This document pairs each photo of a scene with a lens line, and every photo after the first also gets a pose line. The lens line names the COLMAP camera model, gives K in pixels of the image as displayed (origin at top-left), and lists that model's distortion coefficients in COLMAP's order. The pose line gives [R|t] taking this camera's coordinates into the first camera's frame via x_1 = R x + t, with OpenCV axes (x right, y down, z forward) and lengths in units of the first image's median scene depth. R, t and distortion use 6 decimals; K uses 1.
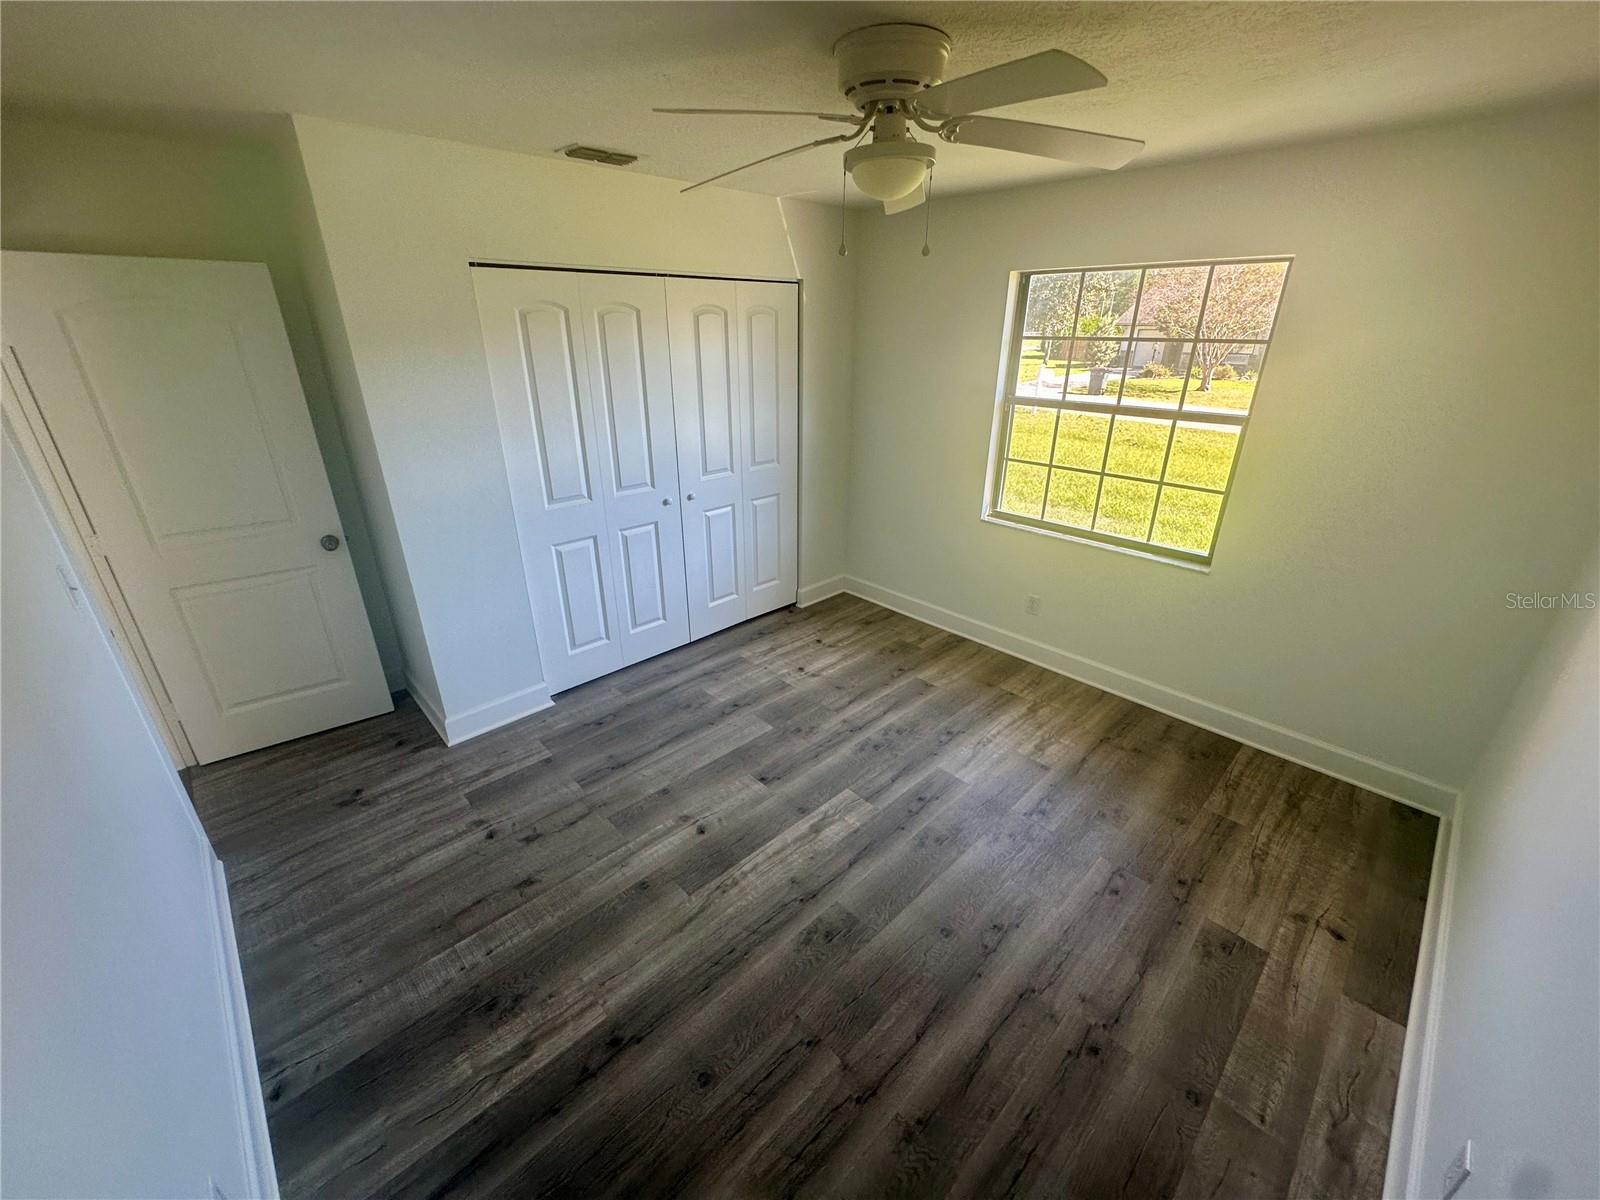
lens RADIAL K [[638.0, 0, 801.4], [0, 638.0, 599.3], [0, 0, 1]] dist [-0.003439, 0.000180]
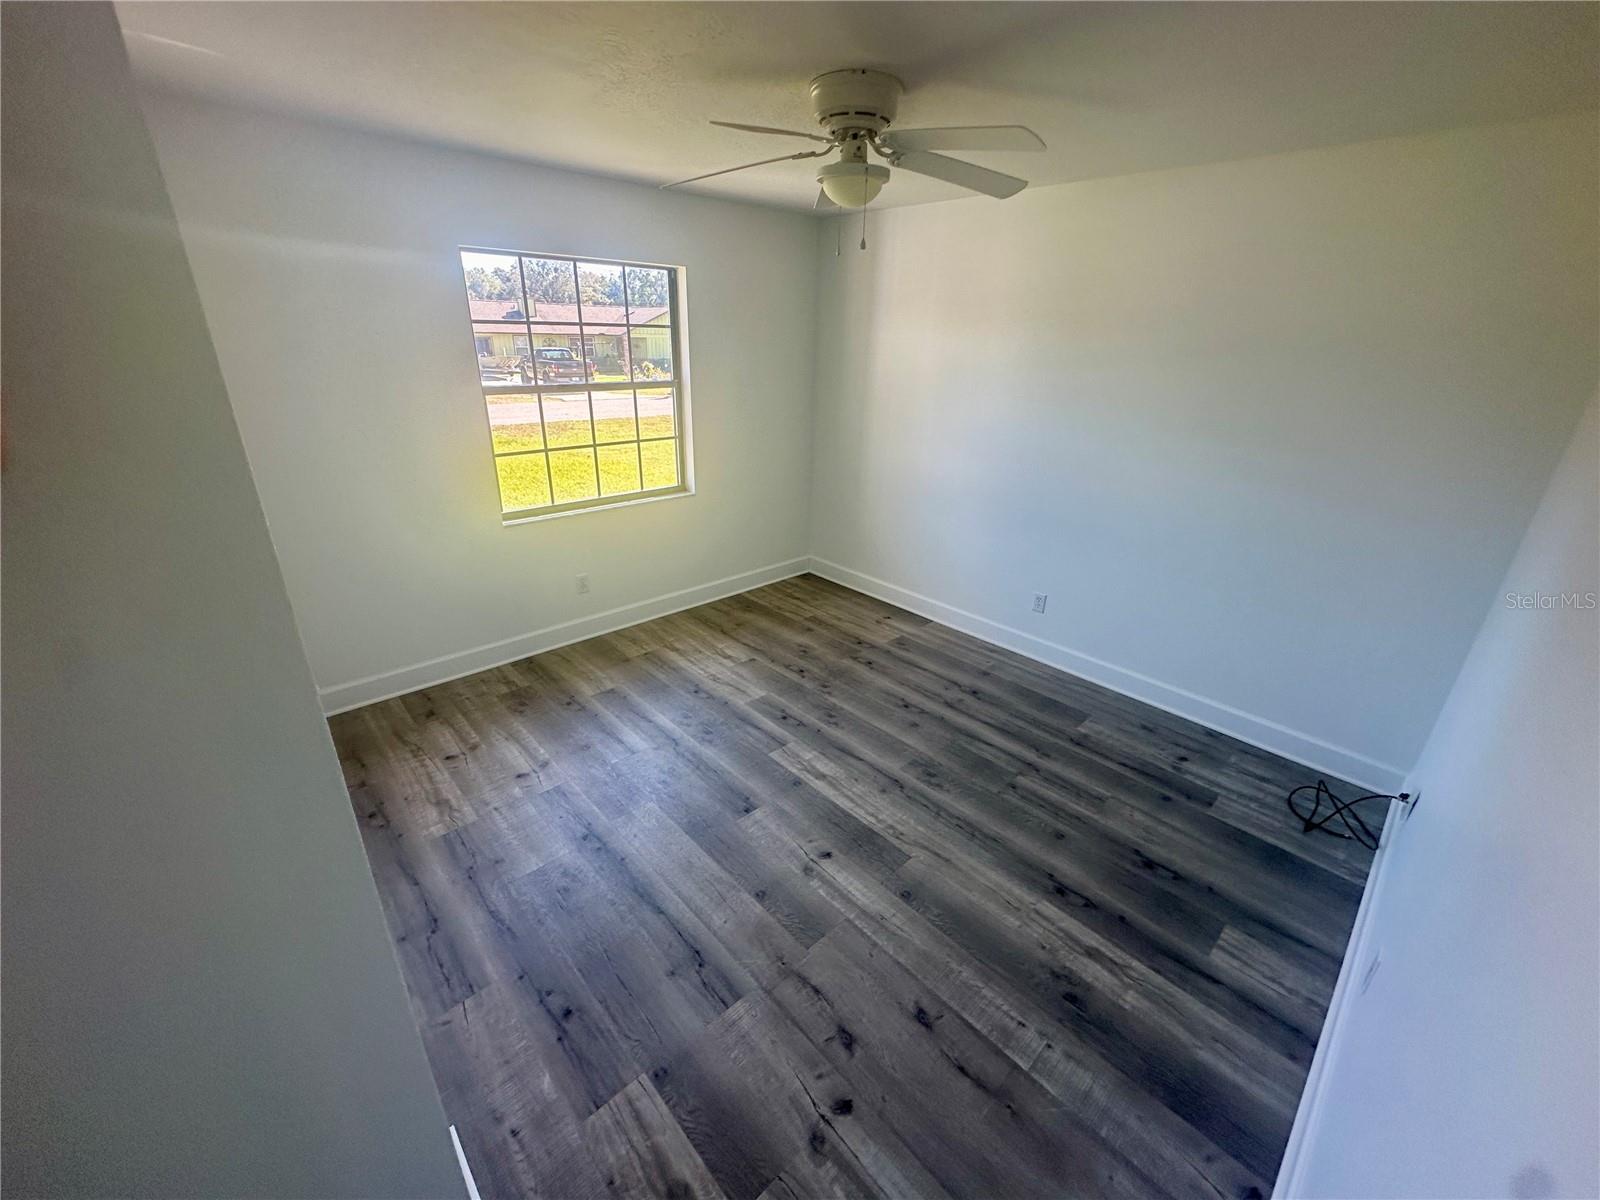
lens RADIAL K [[638.0, 0, 801.4], [0, 638.0, 599.3], [0, 0, 1]] dist [-0.003439, 0.000180]
pose [[0.014314, -0.385818, 0.922464, -0.954463], [0.374539, 0.857461, 0.352819, -0.324594], [-0.927101, 0.340448, 0.156778, 0.838931]]
